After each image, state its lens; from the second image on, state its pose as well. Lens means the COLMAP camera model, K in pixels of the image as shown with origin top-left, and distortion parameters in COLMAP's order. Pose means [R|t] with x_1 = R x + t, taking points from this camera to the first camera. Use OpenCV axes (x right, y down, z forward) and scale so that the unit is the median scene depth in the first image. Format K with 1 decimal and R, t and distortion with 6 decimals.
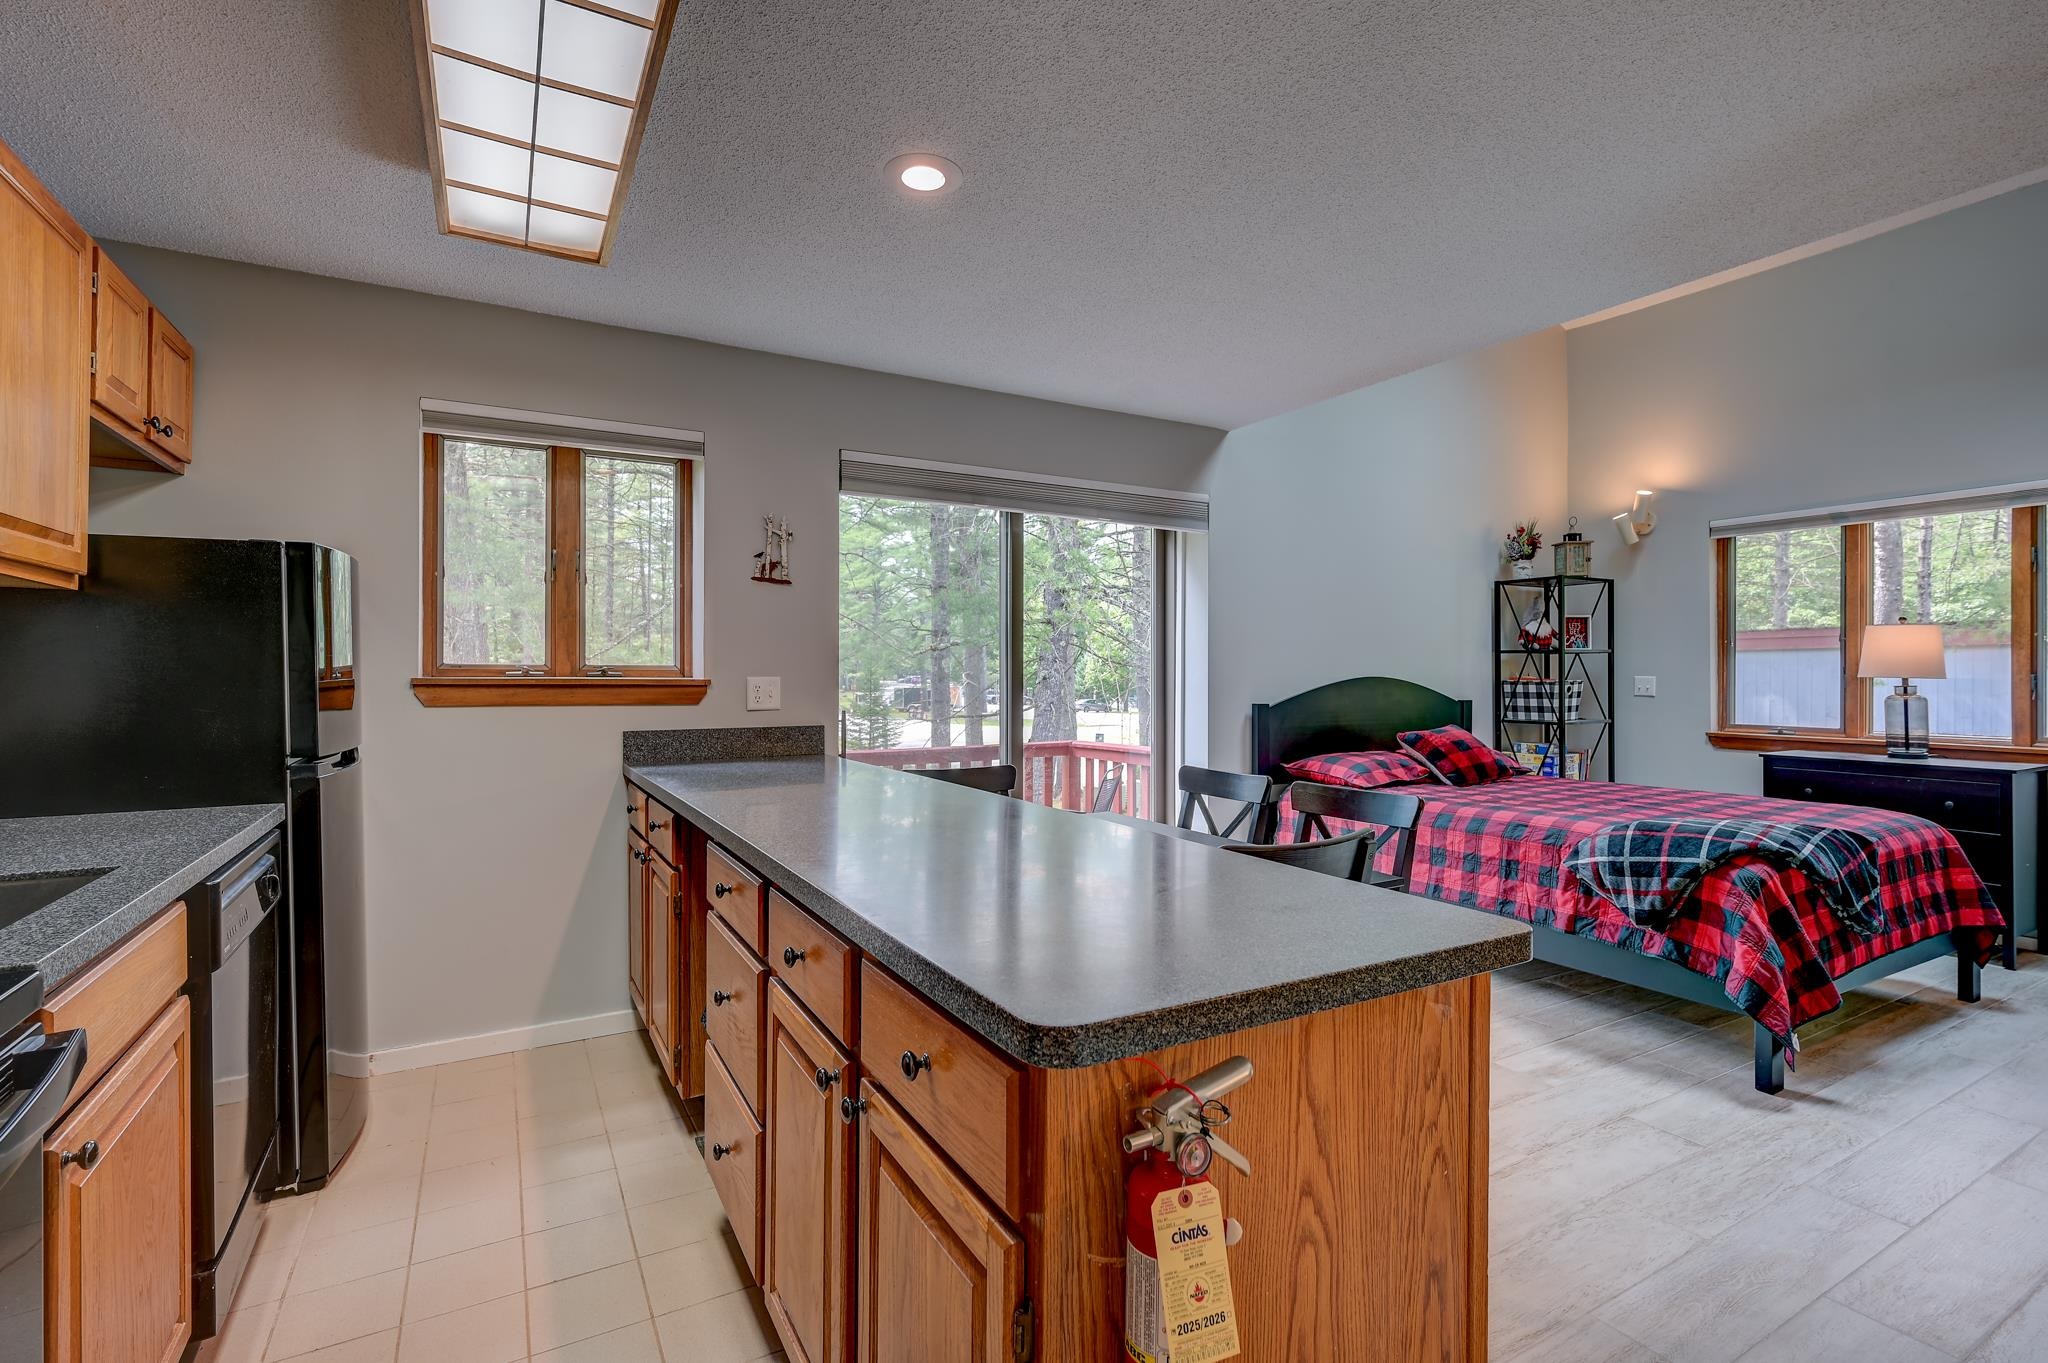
lens RADIAL K [[943.2, 0, 1029.6], [0, 943.2, 671.2], [0, 0, 1]] dist [0.003233, -0.000433]
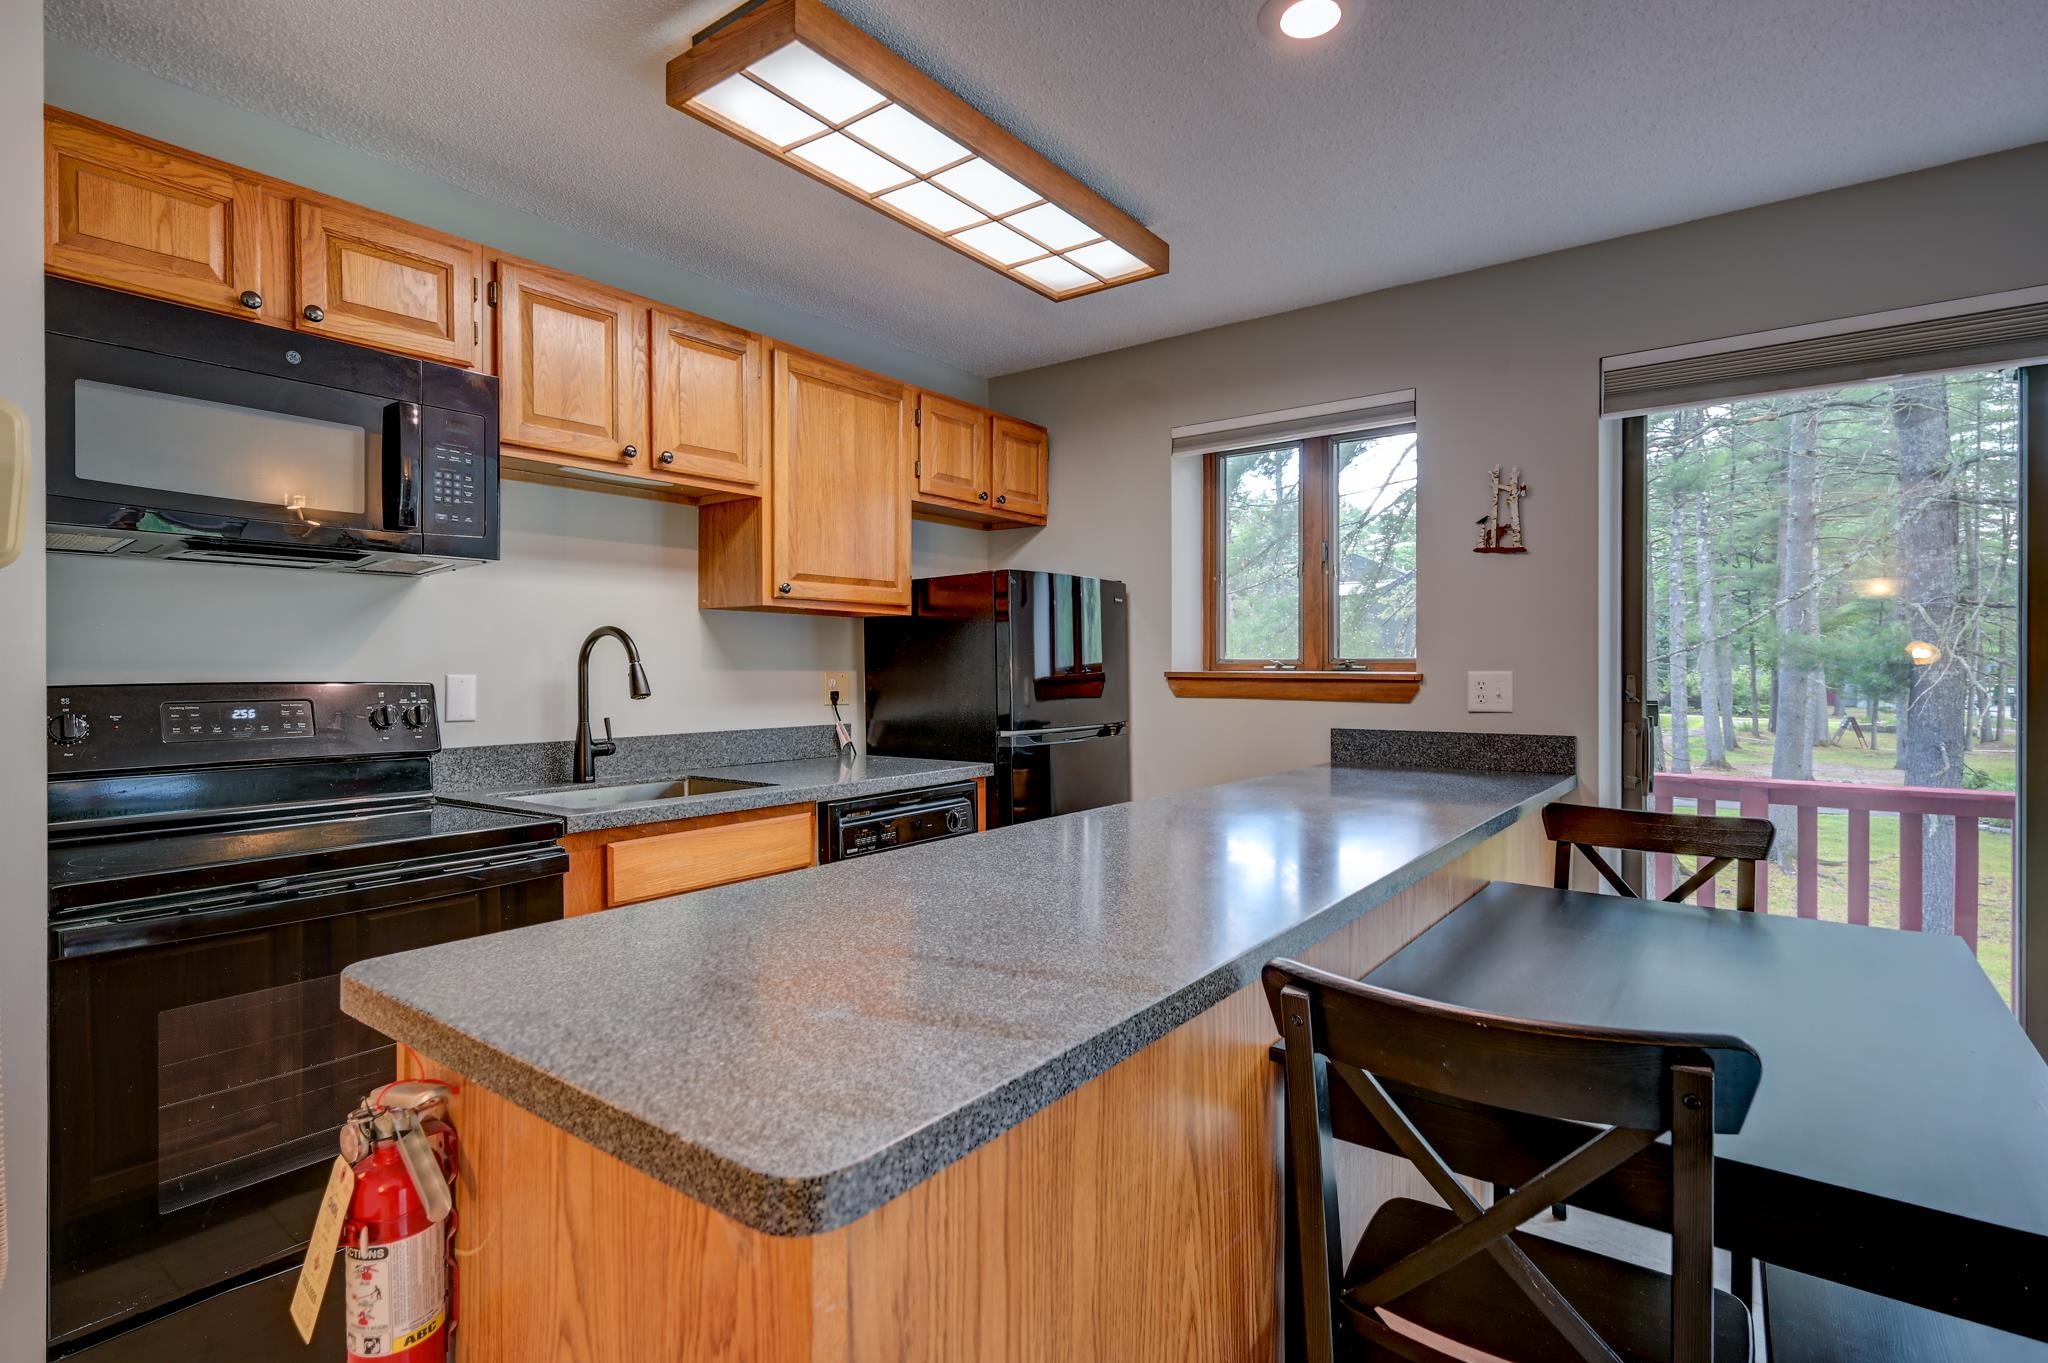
lens RADIAL K [[1005.5, 0, 1028.5], [0, 1005.5, 671.0], [0, 0, 1]] dist [0.000726, 0.000179]
pose [[0.395325, 0.000608, -0.918541, 0.381604], [0.004782, 0.999985, 0.002720, 0.001889], [0.918529, -0.005468, 0.395316, 0.325537]]
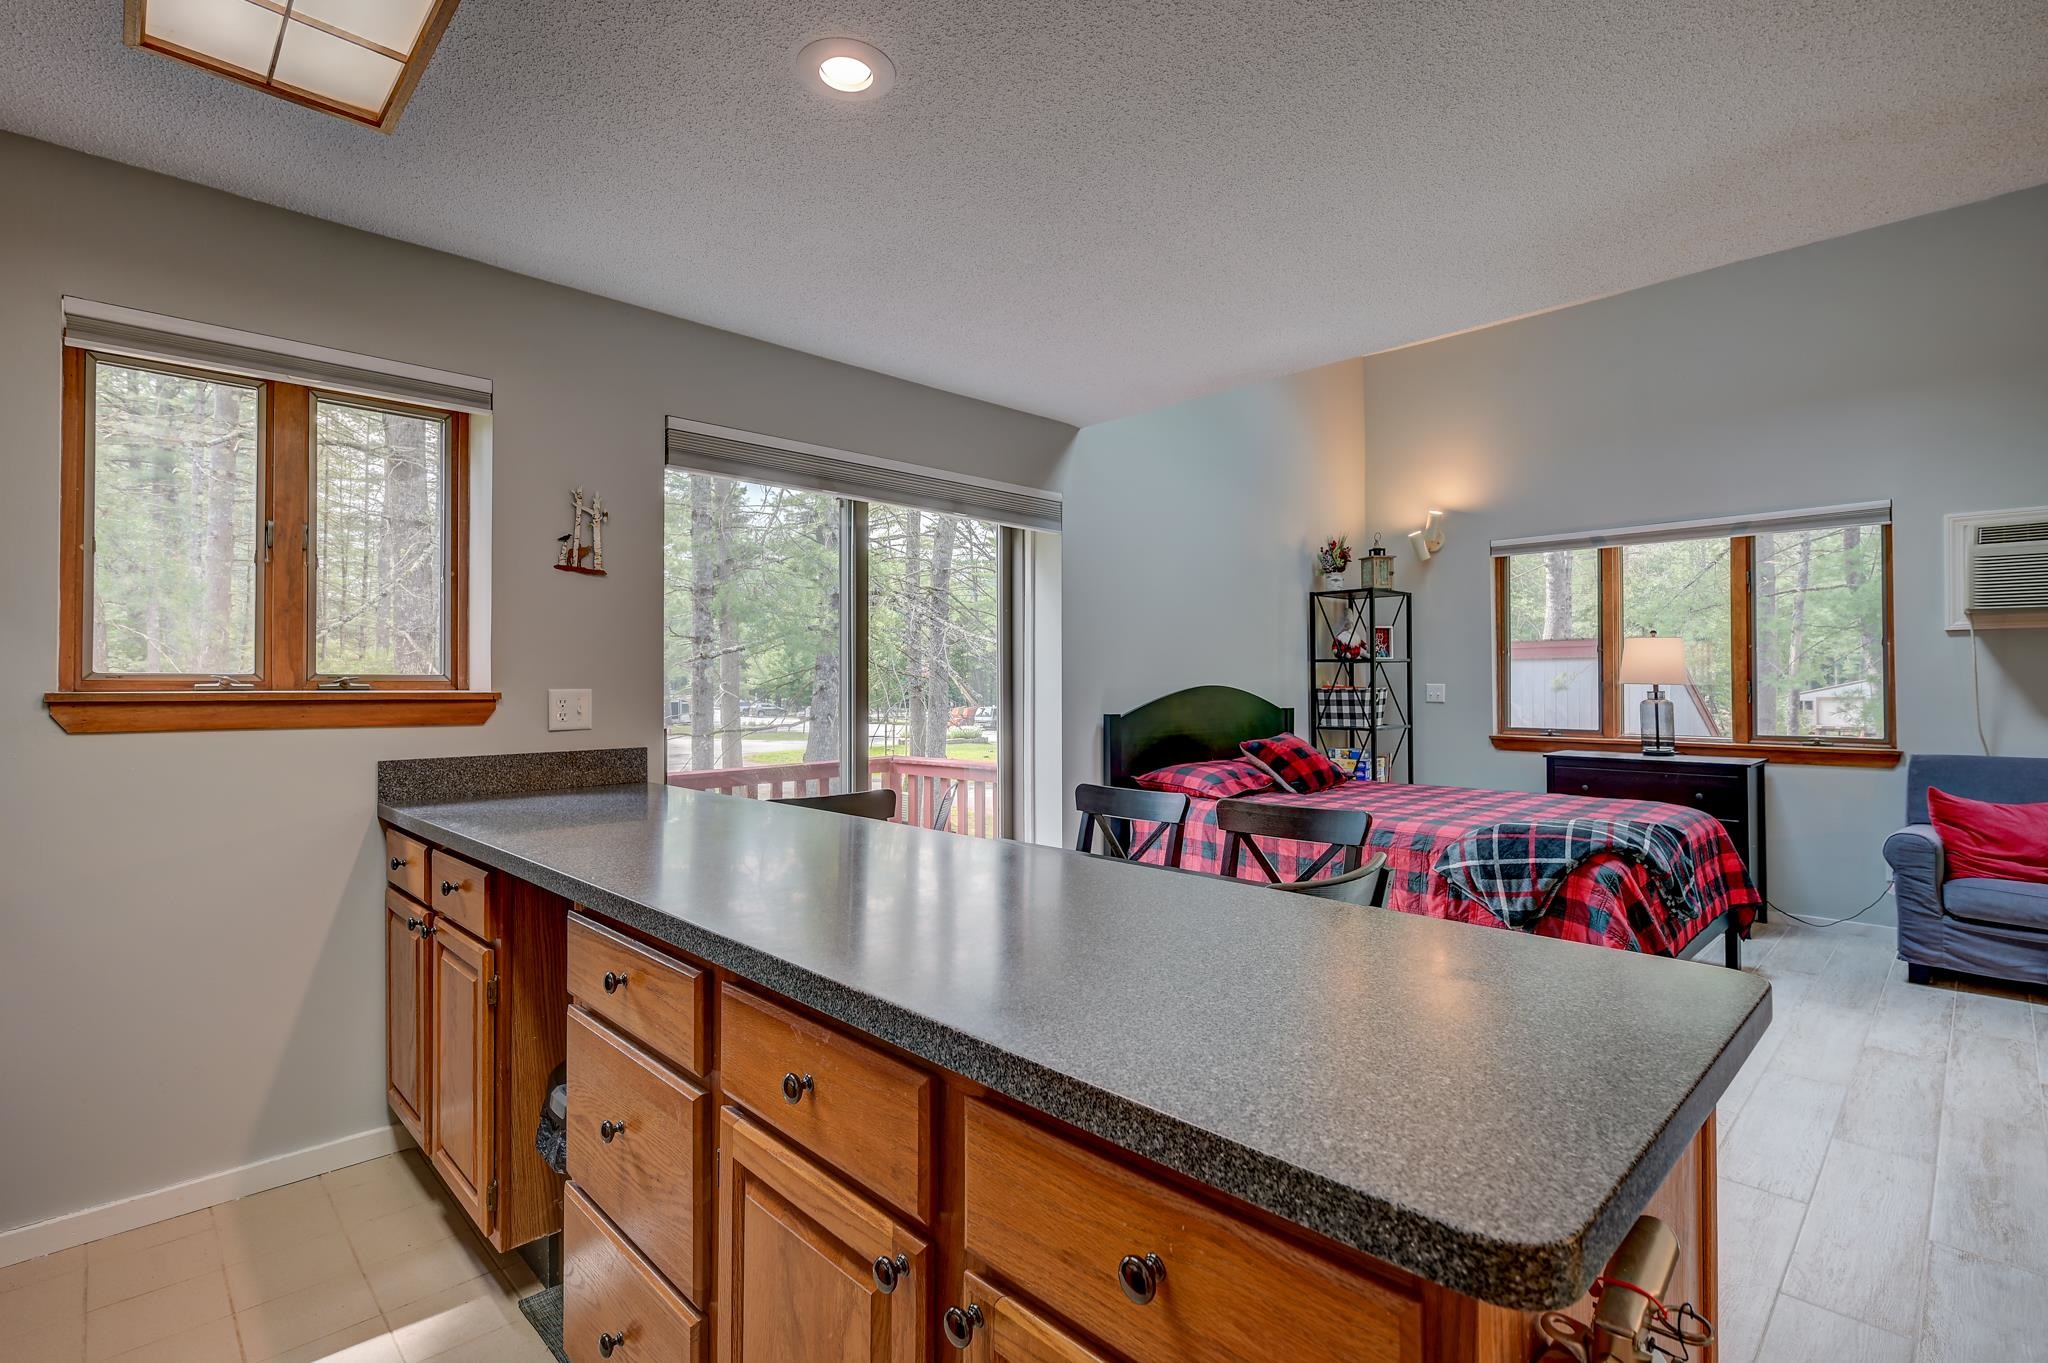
lens RADIAL K [[955.7, 0, 1030.7], [0, 955.7, 671.3], [0, 0, 1]] dist [0.001749, 0.000394]
pose [[0.967313, -0.000638, 0.253583, -0.117810], [0.003171, 0.999949, -0.009578, 0.000066], [-0.253564, 0.010069, 0.967266, 0.118087]]
